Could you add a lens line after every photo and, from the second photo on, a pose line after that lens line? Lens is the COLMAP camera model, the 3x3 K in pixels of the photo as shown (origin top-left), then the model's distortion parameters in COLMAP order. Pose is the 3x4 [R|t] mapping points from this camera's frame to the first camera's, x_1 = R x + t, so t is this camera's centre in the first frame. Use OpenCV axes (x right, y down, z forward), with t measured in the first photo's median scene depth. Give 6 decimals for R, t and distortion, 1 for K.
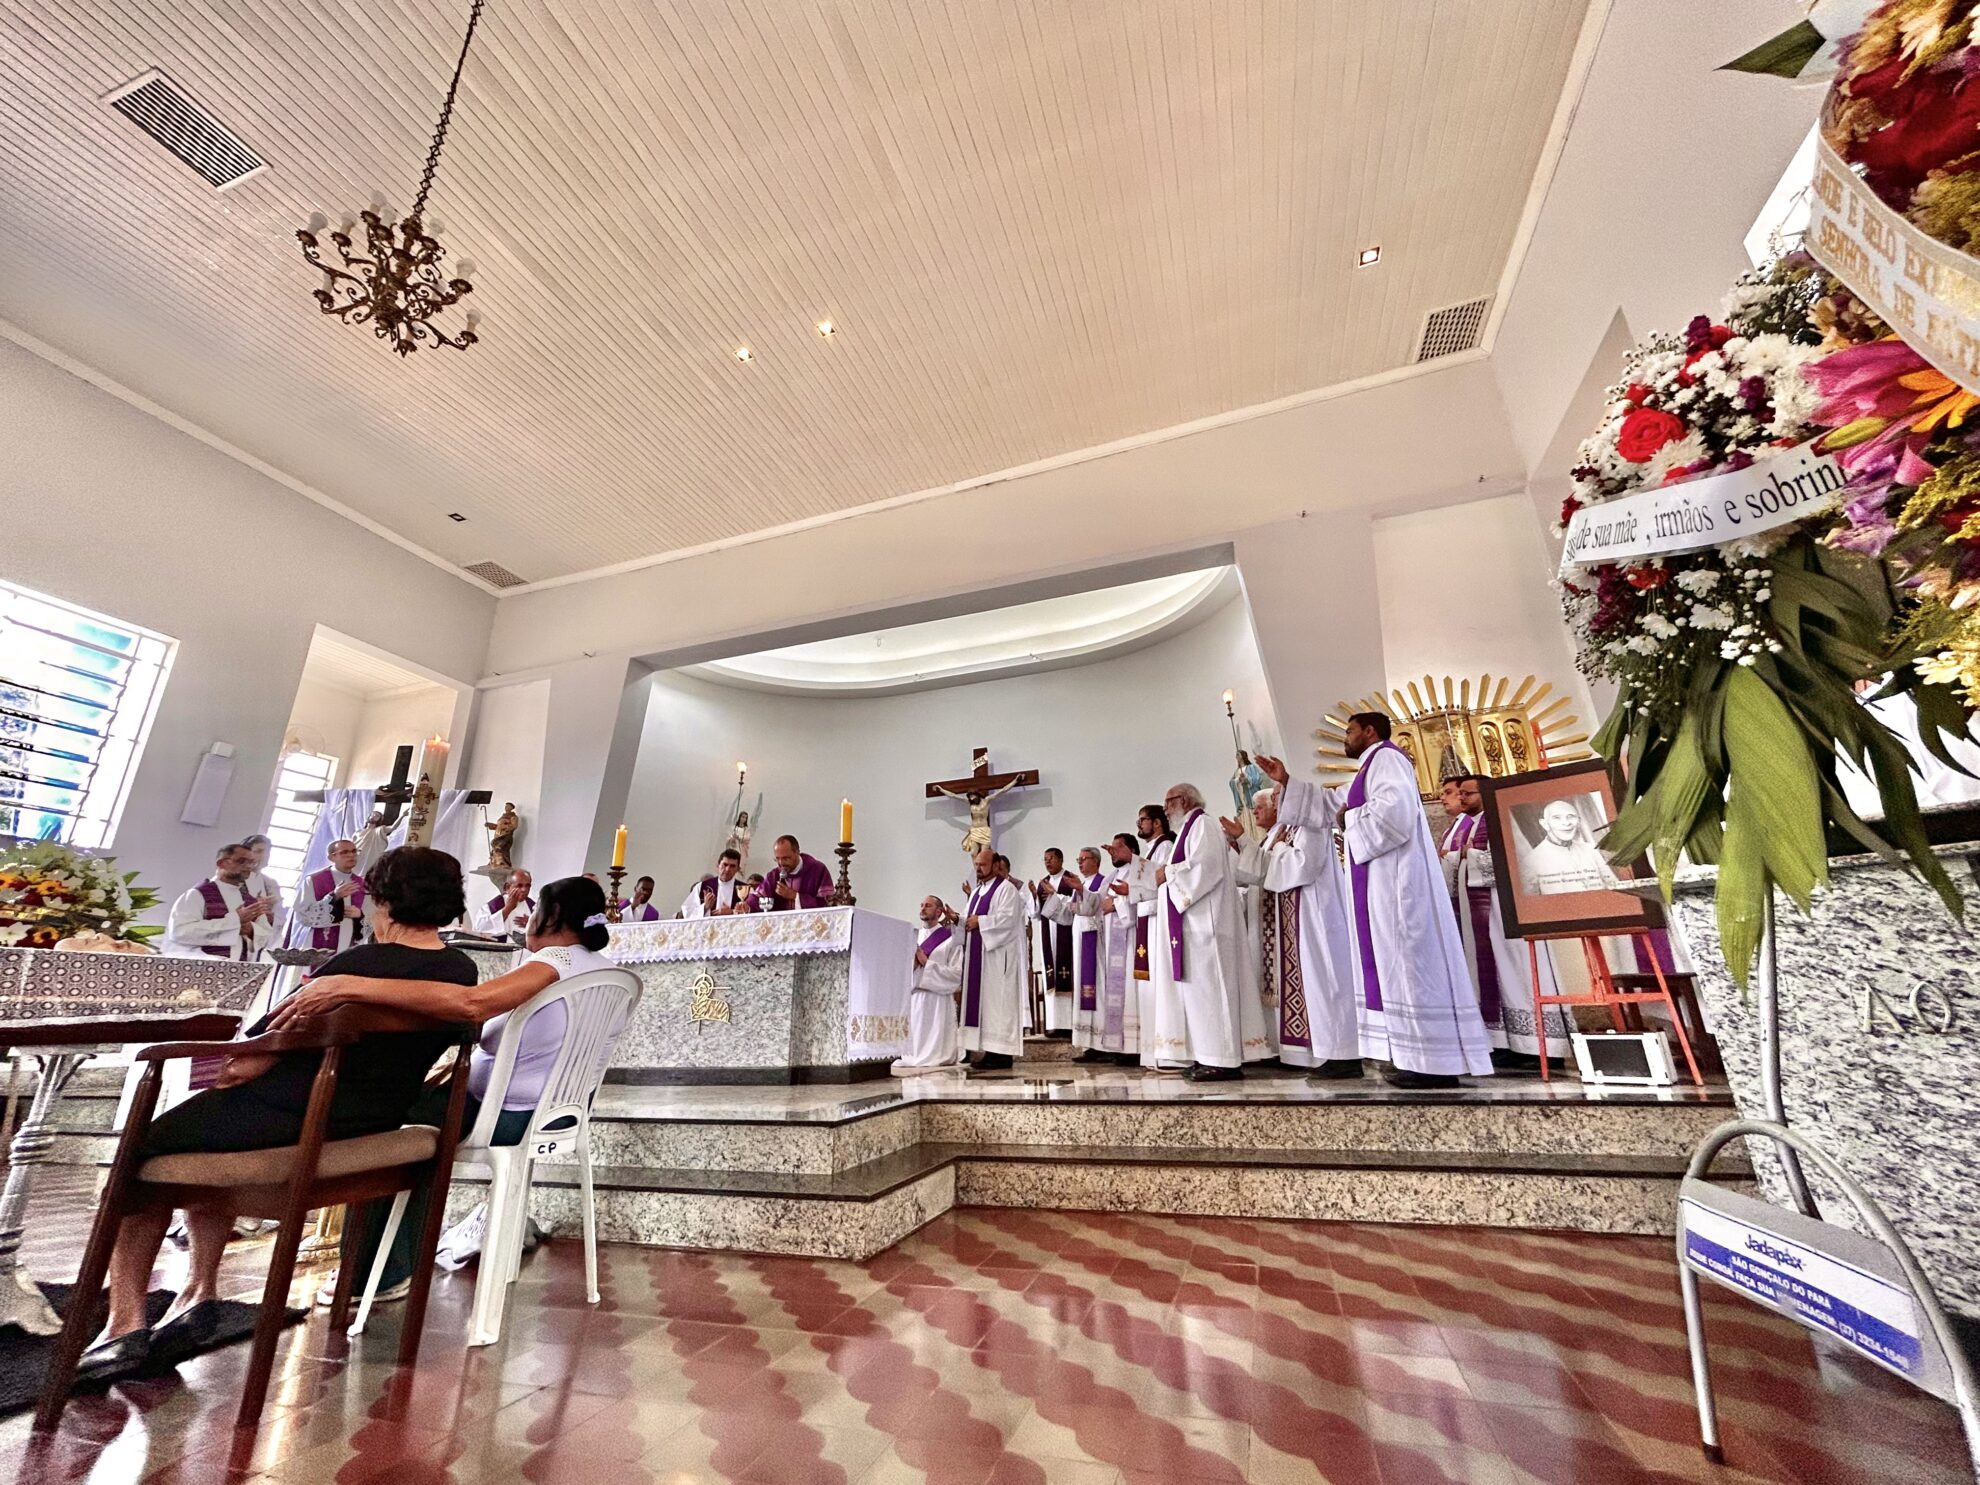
lens RADIAL K [[798.5, 0, 987.6], [0, 798.5, 741.1], [0, 0, 1]] dist [-0.000829, 0.000785]
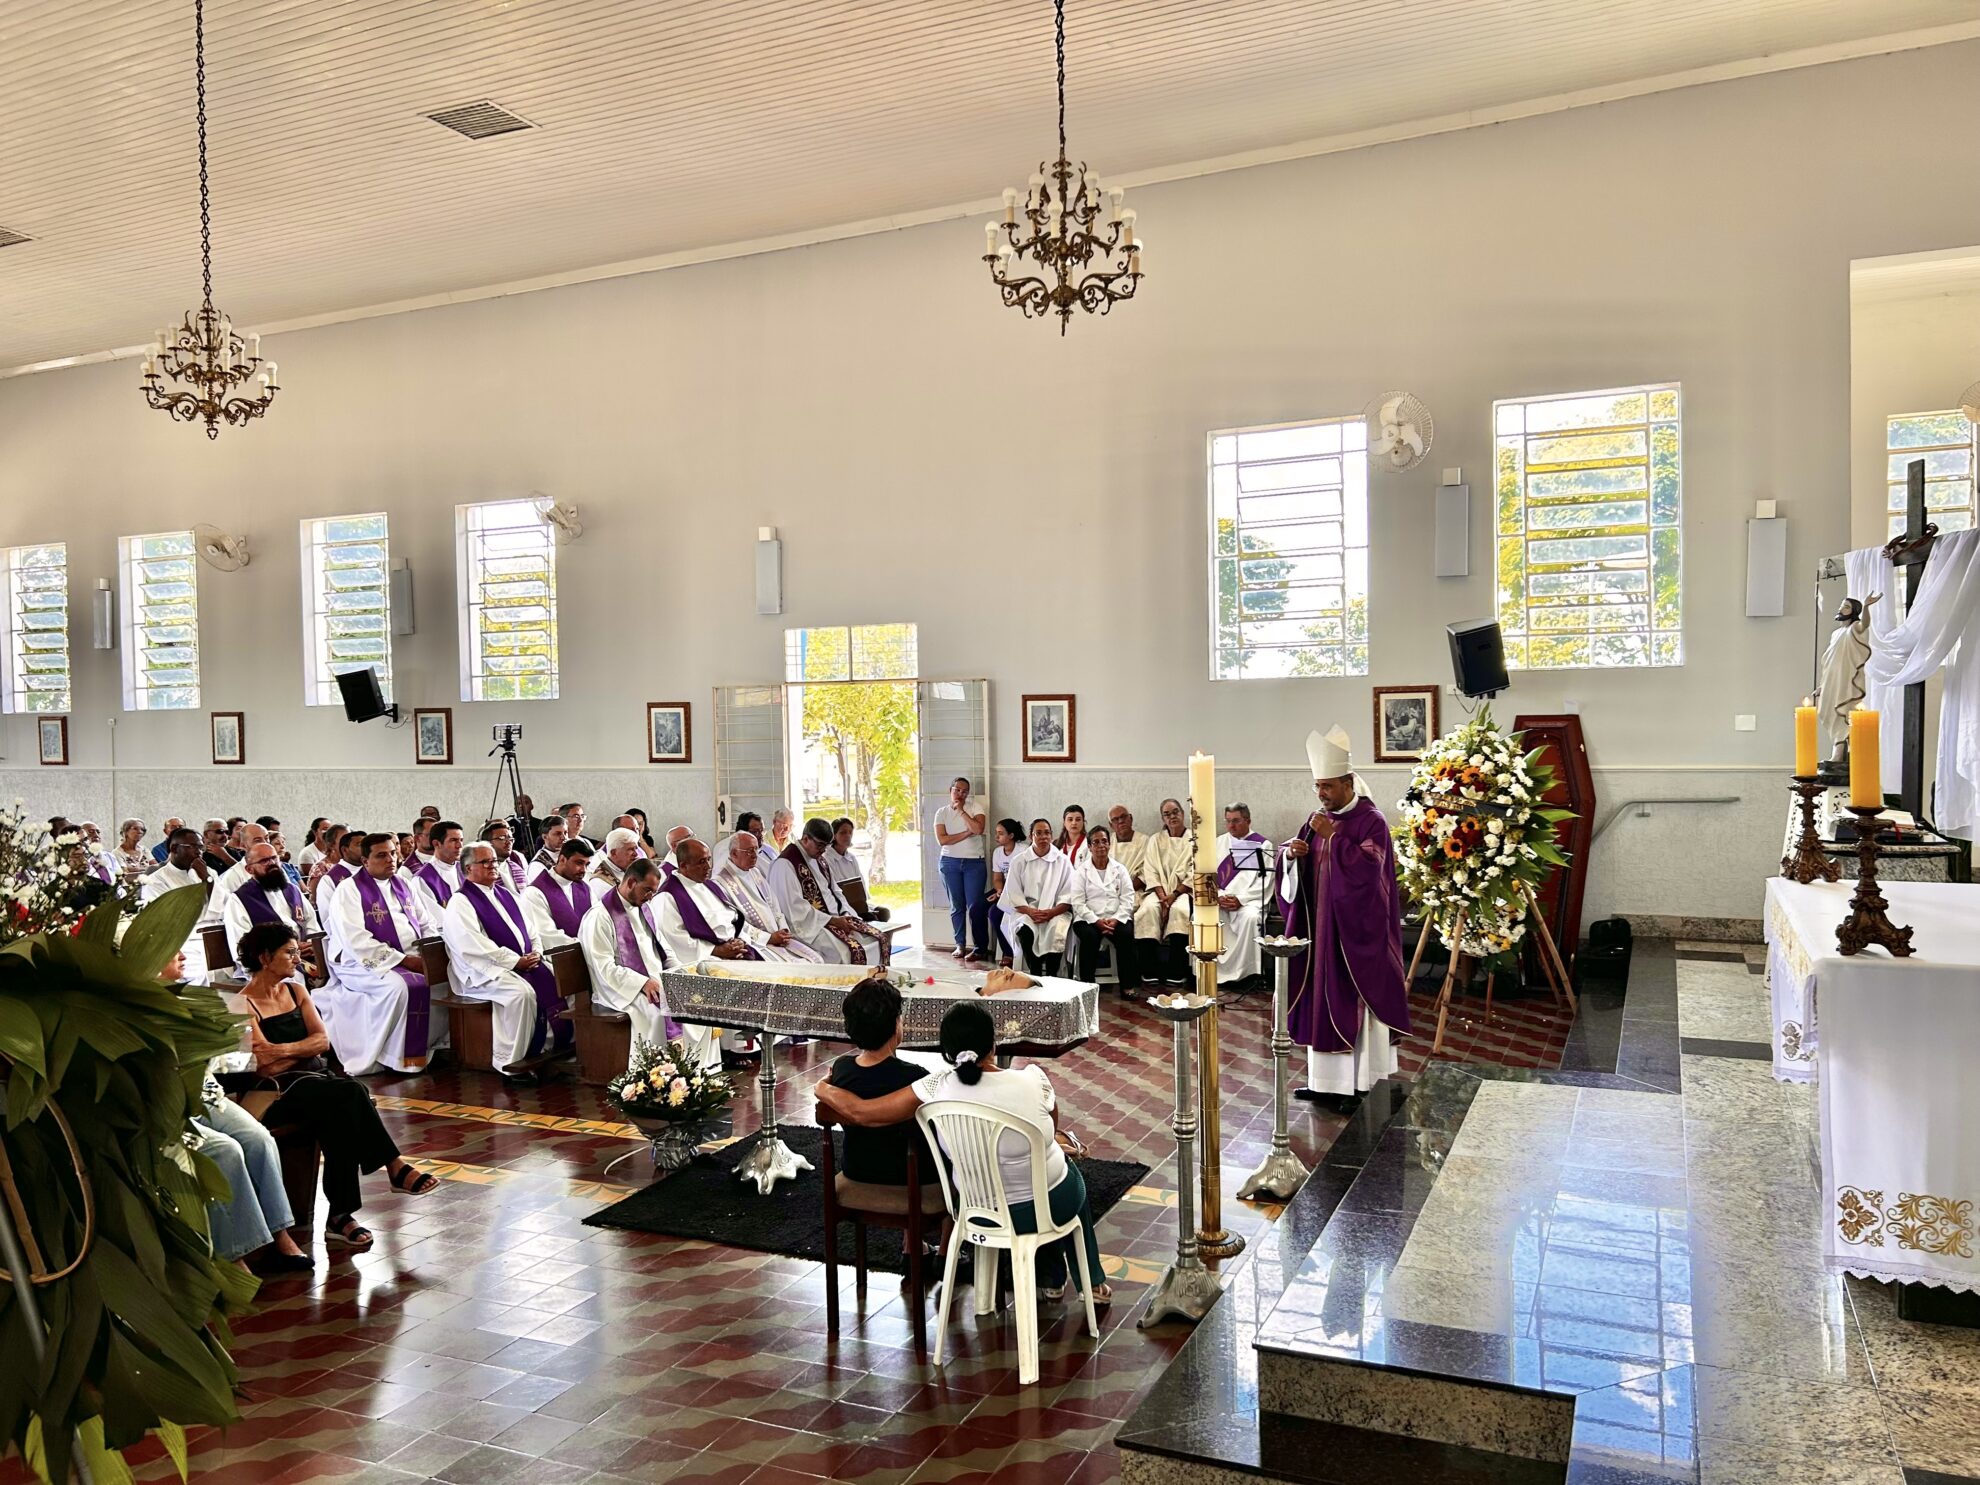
lens RADIAL K [[1482.6, 0, 981.8], [0, 1482.6, 742.4], [0, 0, 1]] dist [0.058962, -0.063049]
pose [[-0.101554, 0.050354, -0.993555, 0.672536], [0.349116, 0.937005, 0.011804, -0.080543], [0.931560, -0.345667, -0.112736, 0.642434]]
